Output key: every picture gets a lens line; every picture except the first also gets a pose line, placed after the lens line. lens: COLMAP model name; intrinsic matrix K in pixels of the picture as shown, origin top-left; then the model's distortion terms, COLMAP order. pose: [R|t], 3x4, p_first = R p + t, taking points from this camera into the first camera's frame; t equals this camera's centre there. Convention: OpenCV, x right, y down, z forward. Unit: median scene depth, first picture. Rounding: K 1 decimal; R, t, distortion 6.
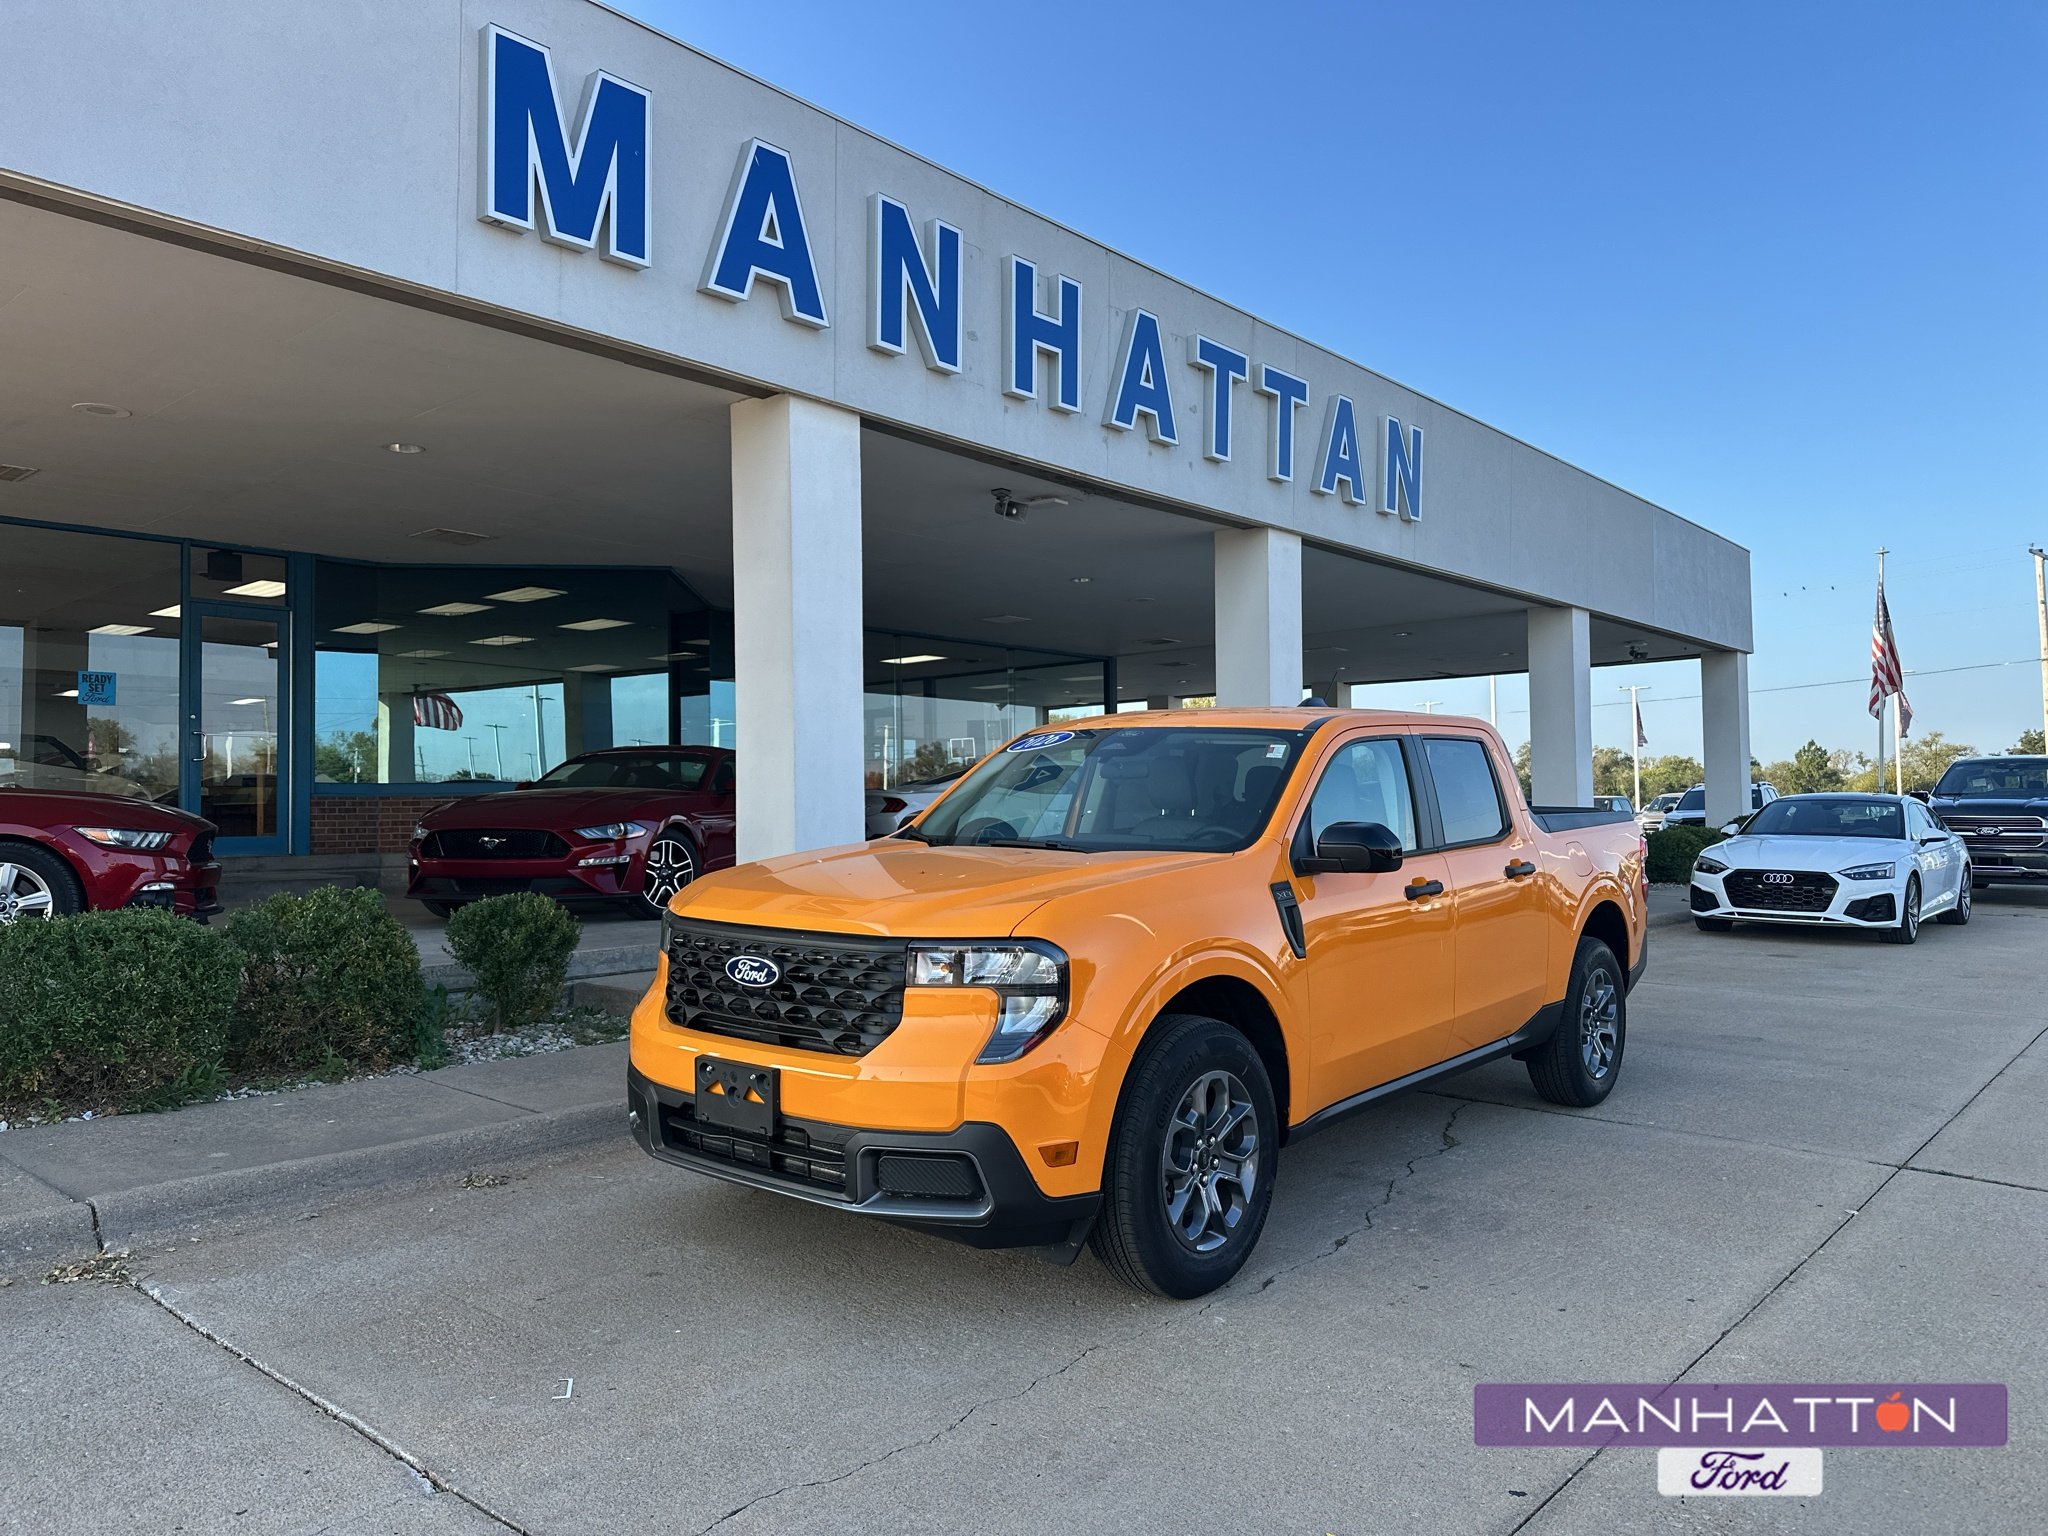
lens RADIAL K [[1416.3, 0, 1020.3], [0, 1416.3, 747.2], [0, 0, 1]] dist [0.031450, -0.063932]
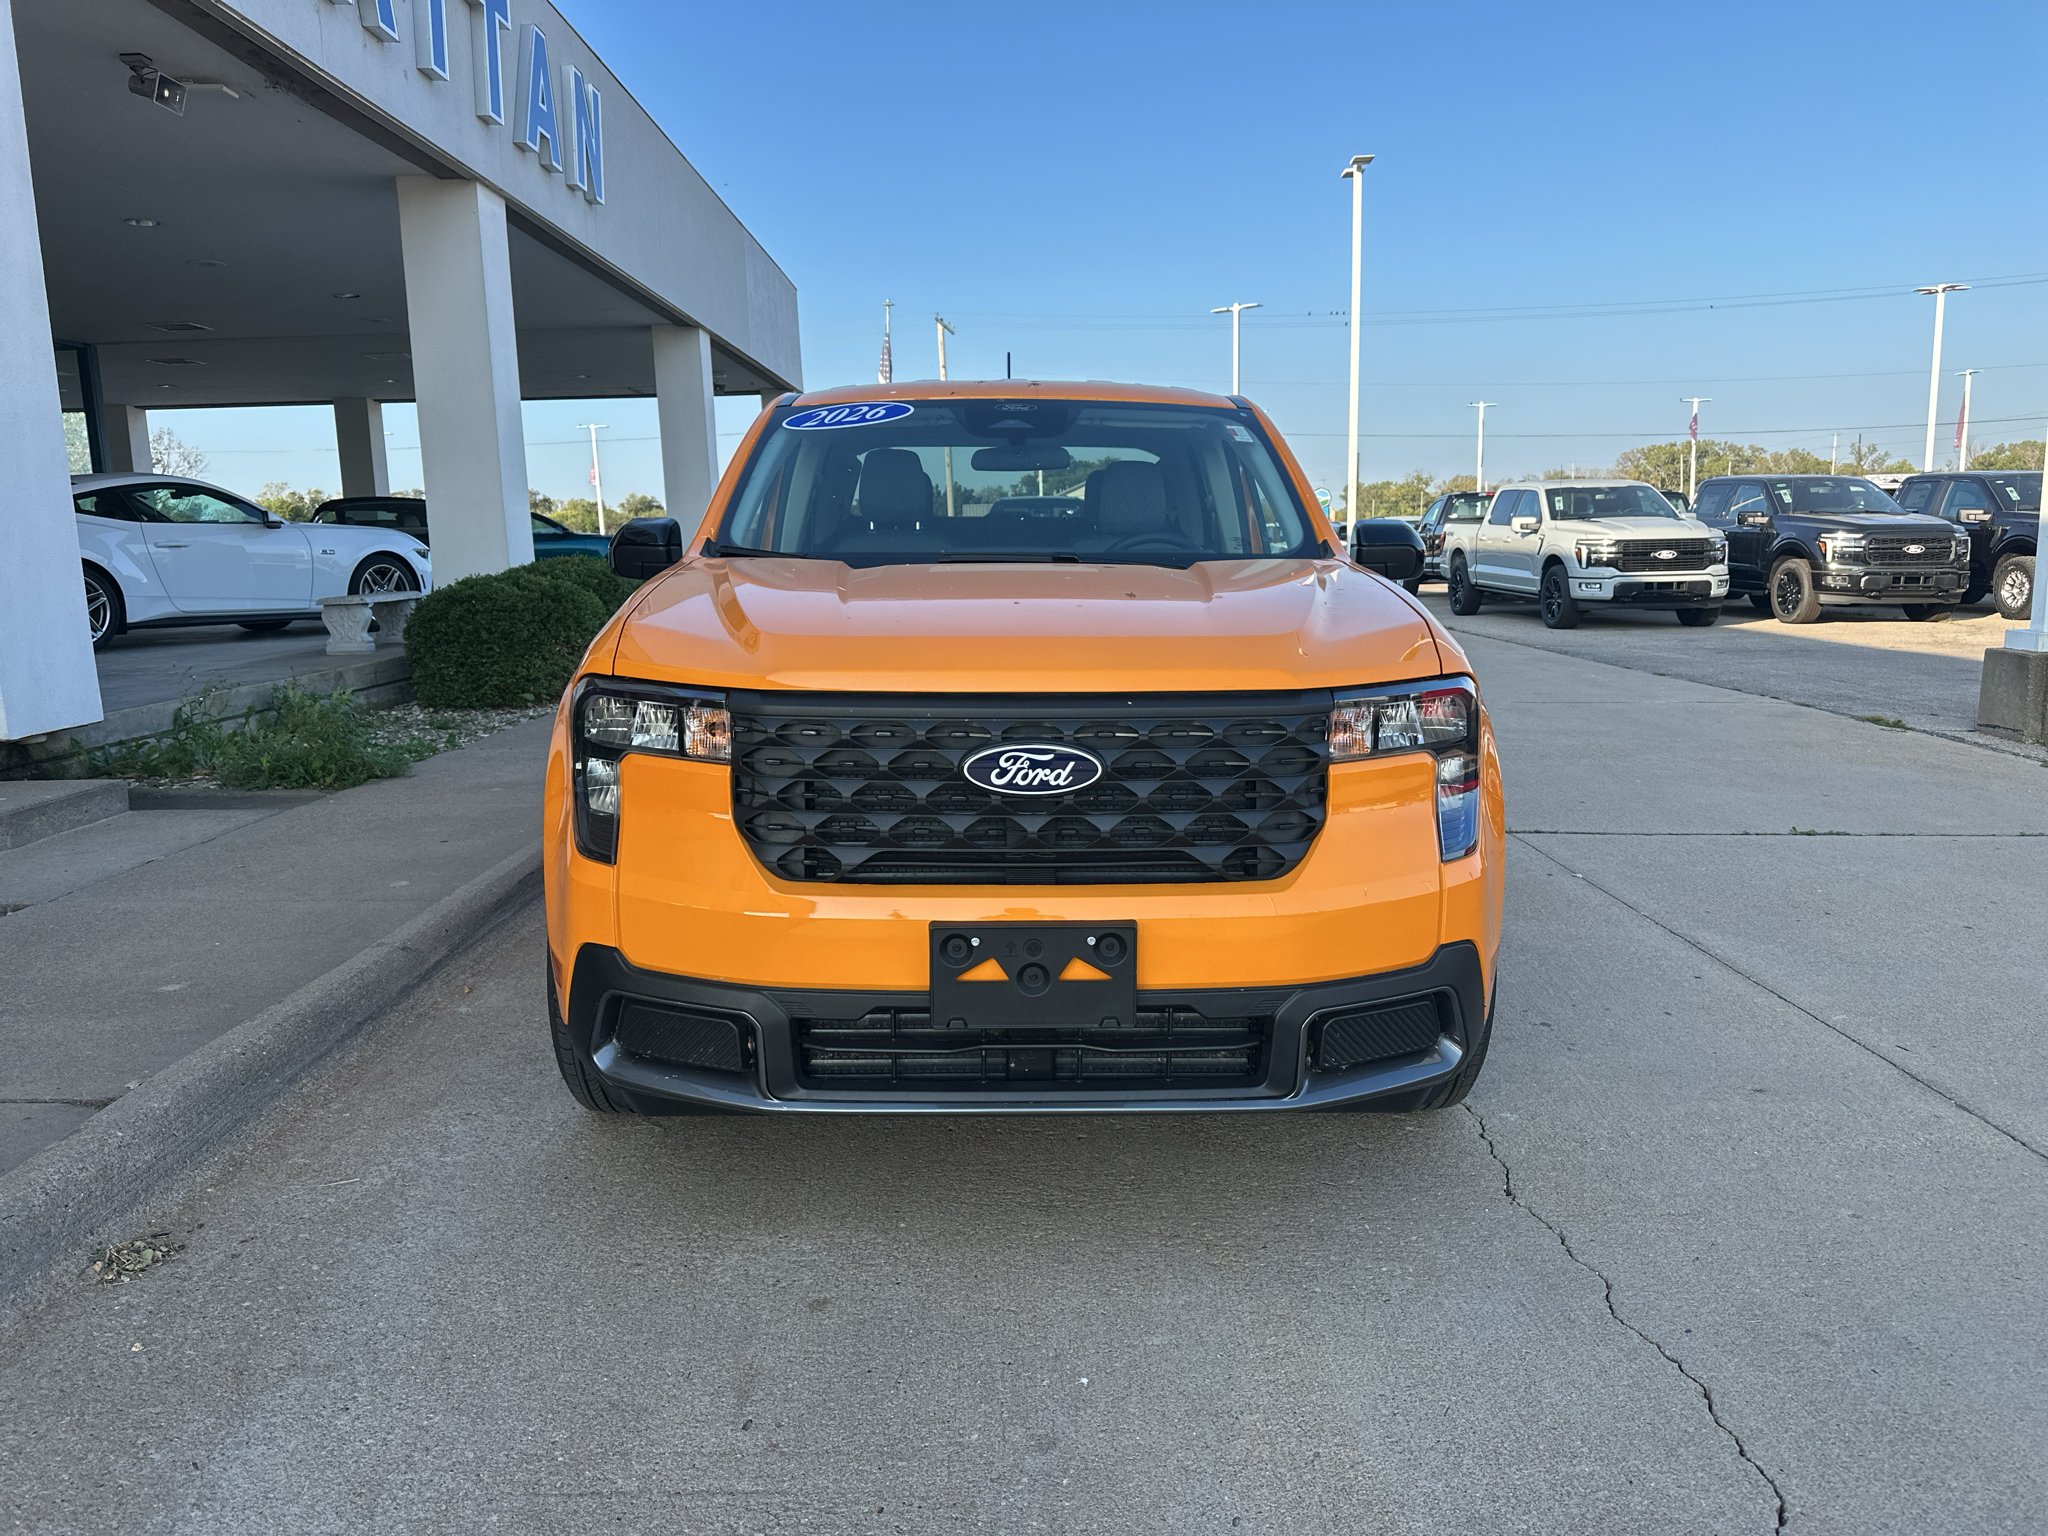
lens RADIAL K [[1422.5, 0, 1018.0], [0, 1422.5, 766.2], [0, 0, 1]] dist [0.053097, -0.069807]
pose [[0.754163, -0.111656, 0.647126, -0.260107], [-0.014330, 0.982406, 0.186206, 0.021745], [-0.656531, -0.149703, 0.739294, 0.260154]]
